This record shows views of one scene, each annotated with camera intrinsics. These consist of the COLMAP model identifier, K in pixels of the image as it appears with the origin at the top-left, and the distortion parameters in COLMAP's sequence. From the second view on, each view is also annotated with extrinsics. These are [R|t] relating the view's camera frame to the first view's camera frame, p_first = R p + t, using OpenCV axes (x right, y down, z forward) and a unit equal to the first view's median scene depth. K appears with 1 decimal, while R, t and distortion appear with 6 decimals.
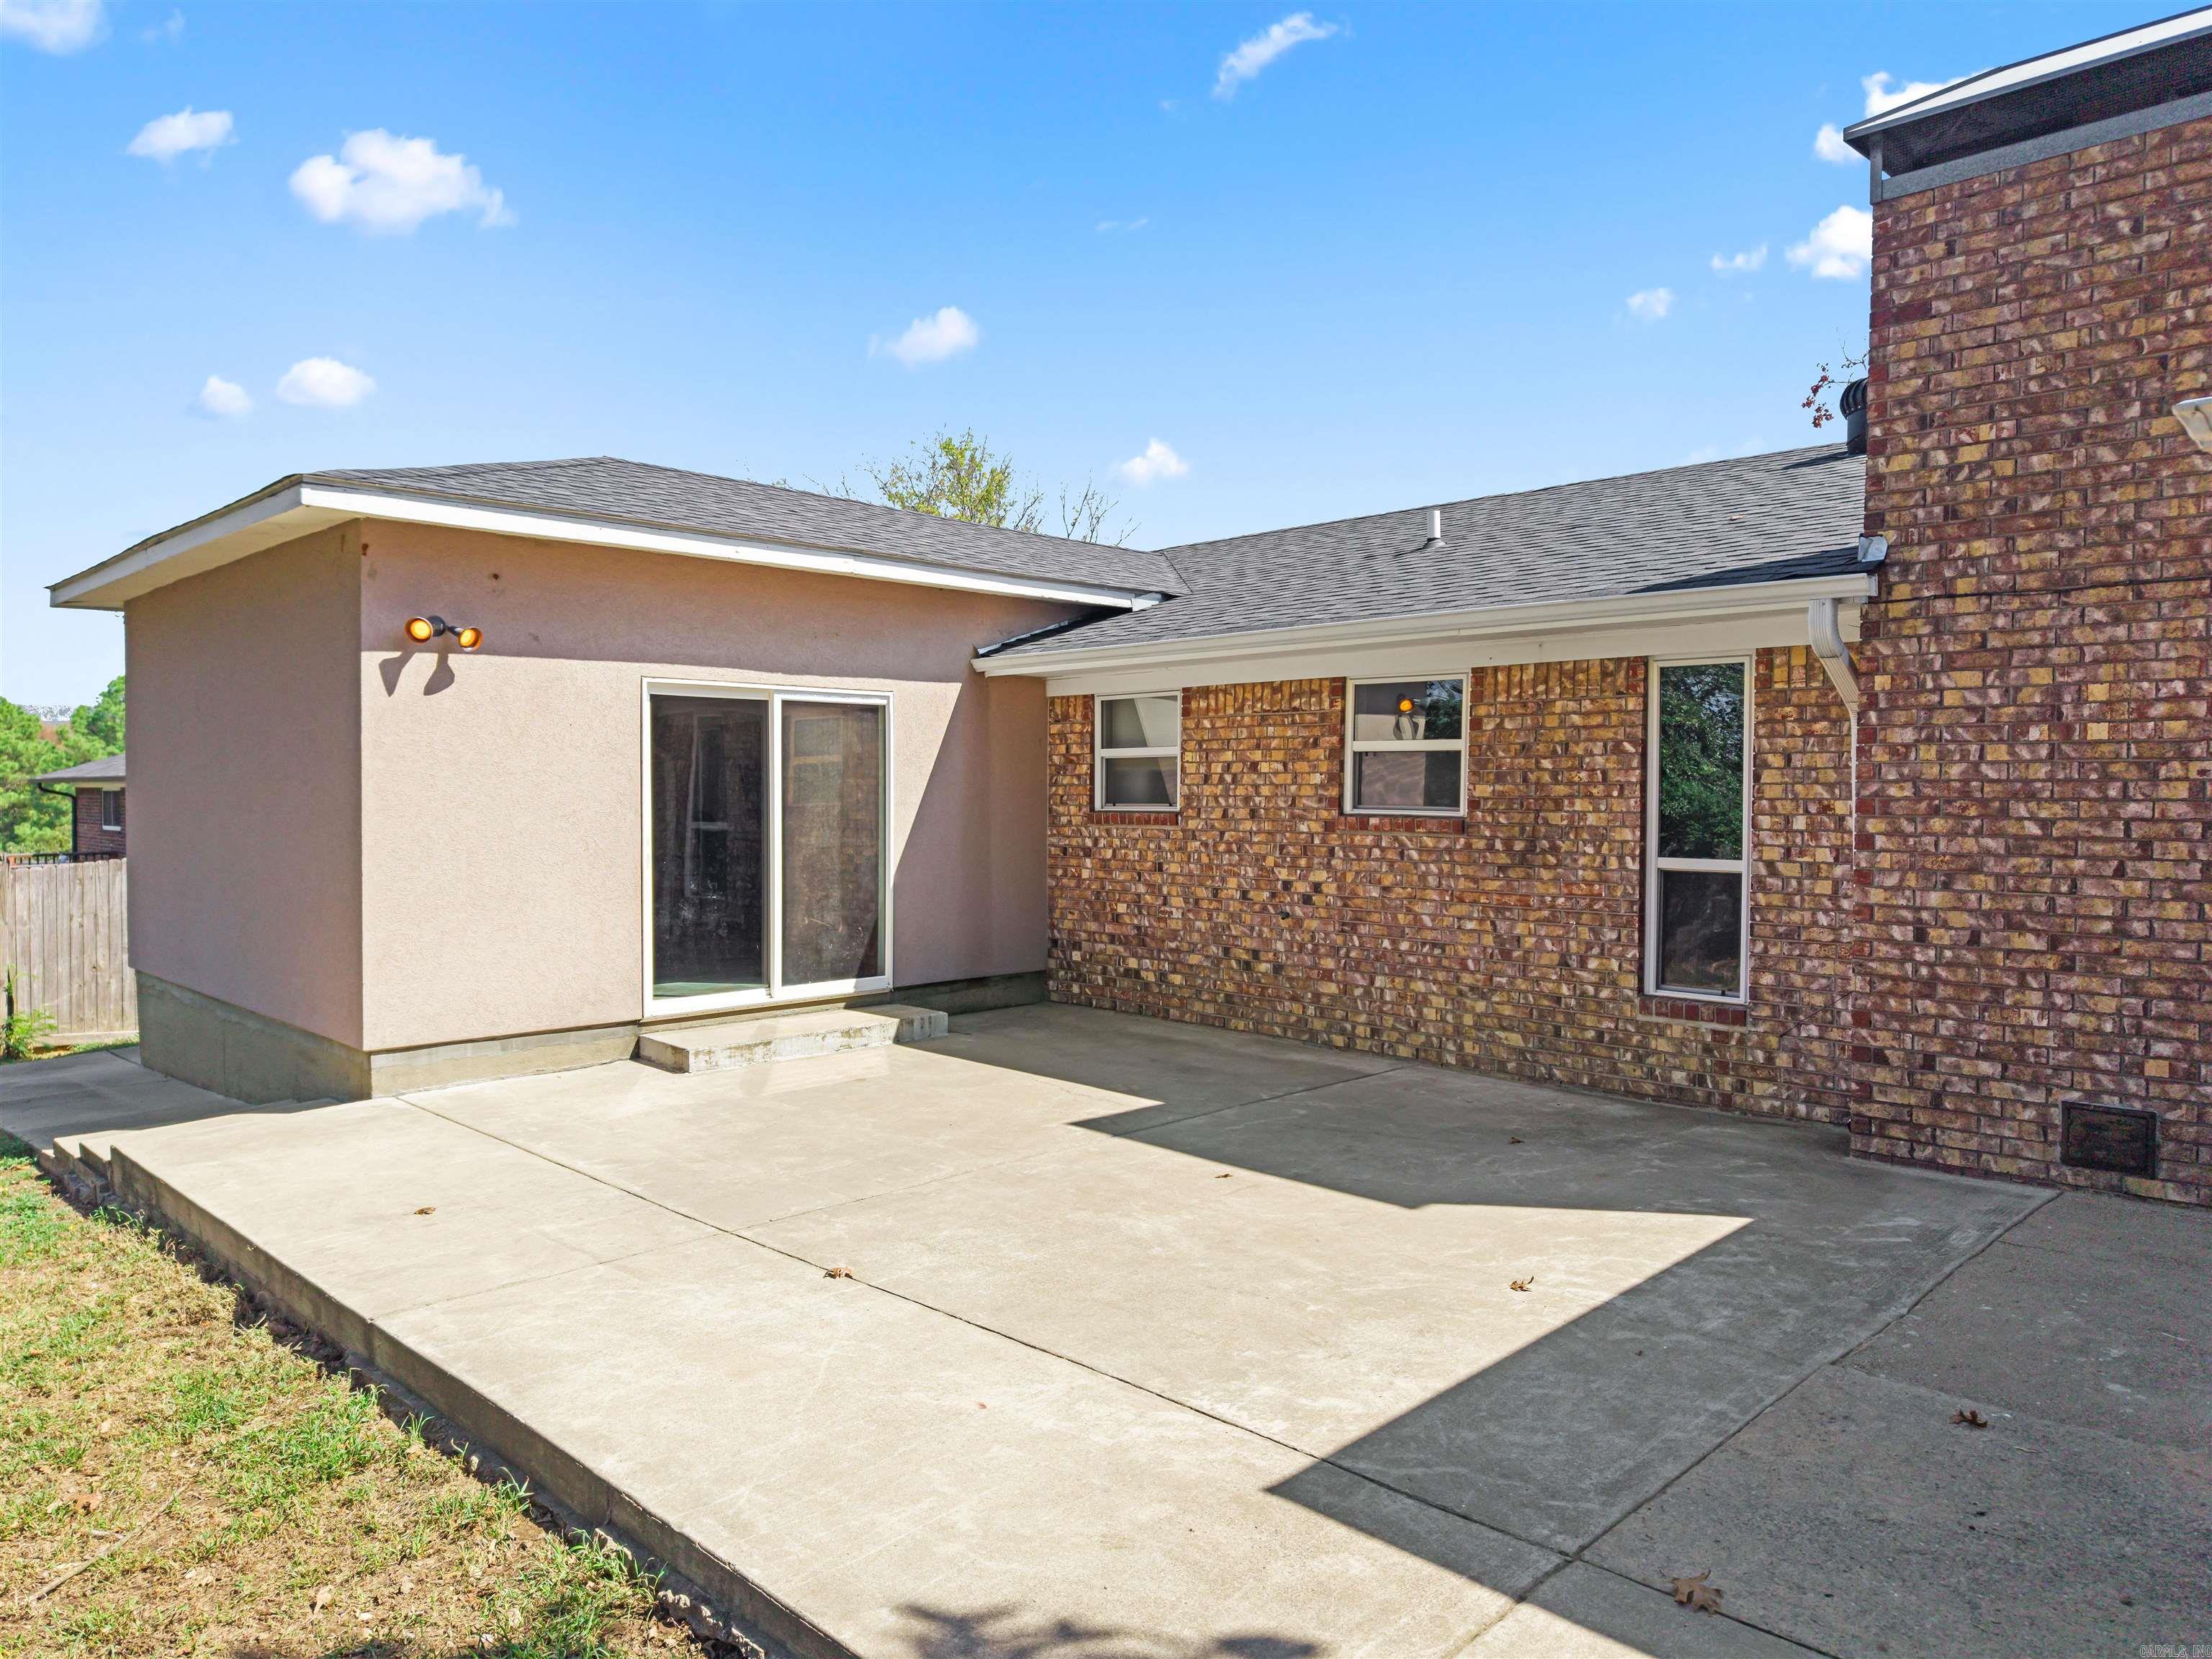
lens RADIAL K [[1485.2, 0, 1105.8], [0, 1485.2, 837.2], [0, 0, 1]] dist [0.026895, -0.033738]
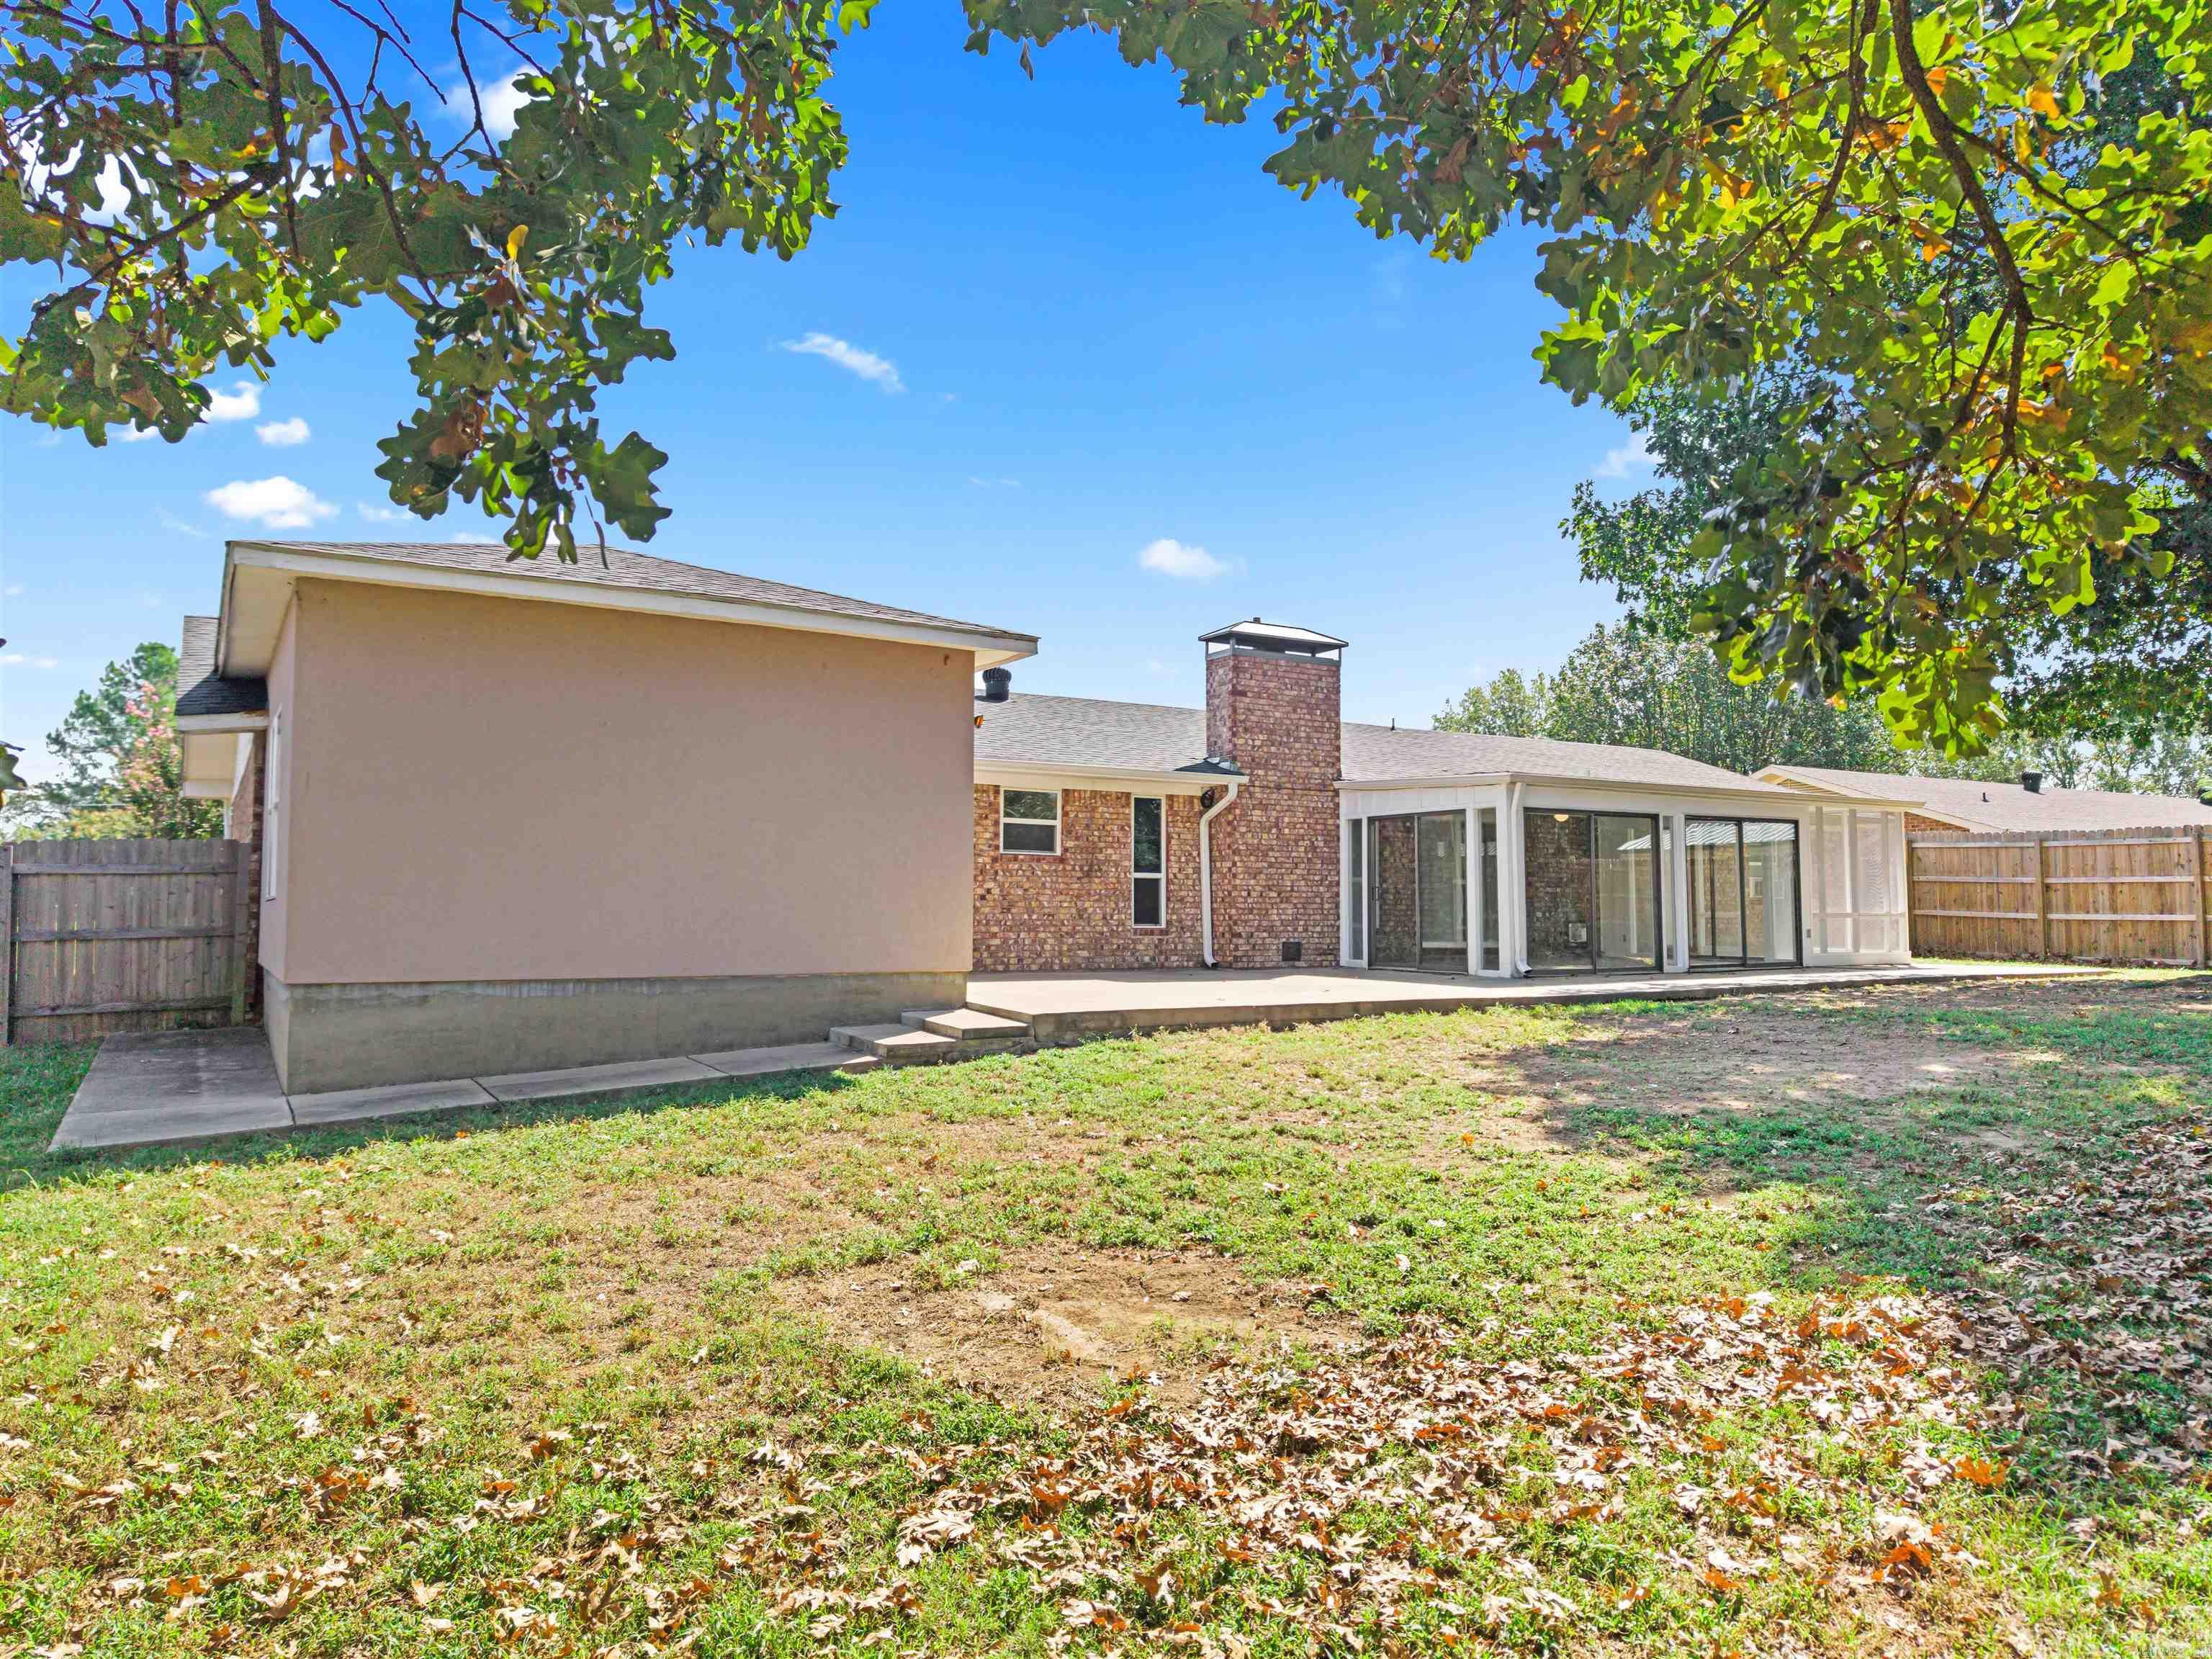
lens RADIAL K [[1485.2, 0, 1083.1], [0, 1485.2, 827.4], [0, 0, 1]] dist [0.026895, -0.033738]
pose [[0.243189, 0.053615, 0.968496, -2.217852], [0.024255, 0.997823, -0.061329, 0.094640], [-0.969676, 0.038406, 0.241359, 0.516269]]
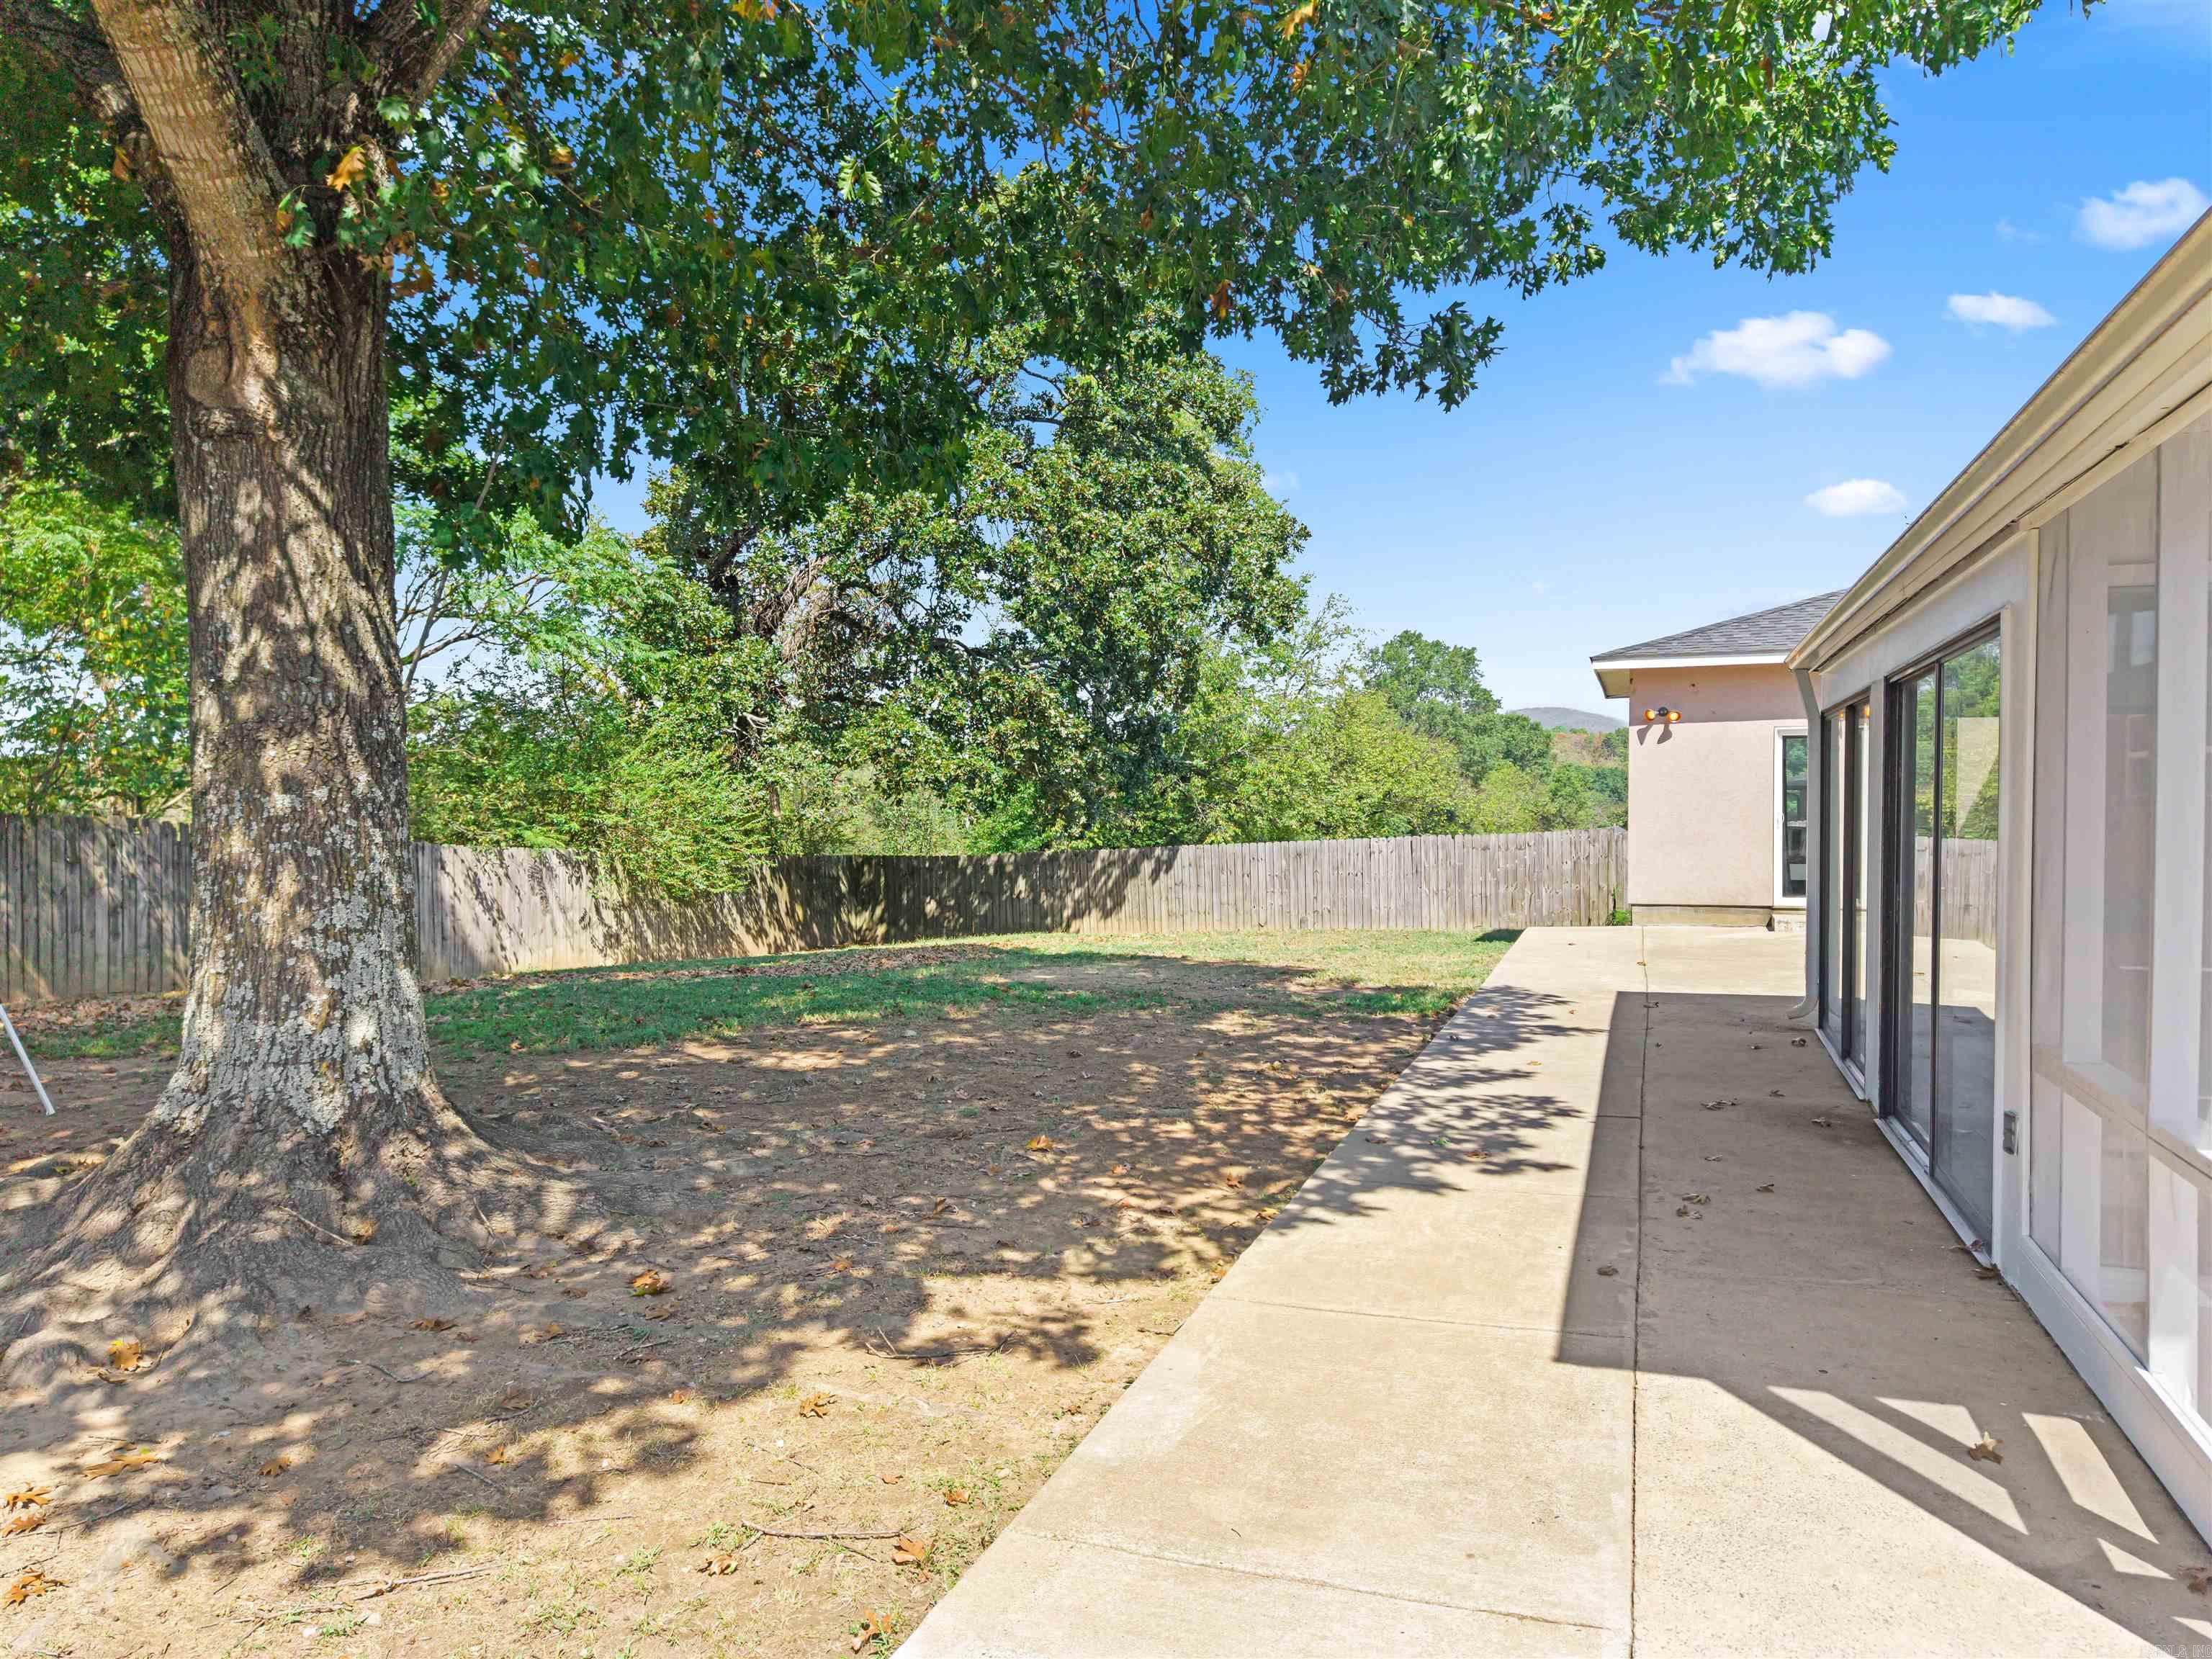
lens RADIAL K [[1485.2, 0, 1105.7], [0, 1485.2, 832.1], [0, 0, 1]] dist [0.026895, -0.033738]
pose [[0.395544, 0.010249, -0.918390, 1.325183], [-0.018034, 0.999832, 0.003391, 0.042267], [0.918270, 0.015221, 0.395662, -0.631766]]
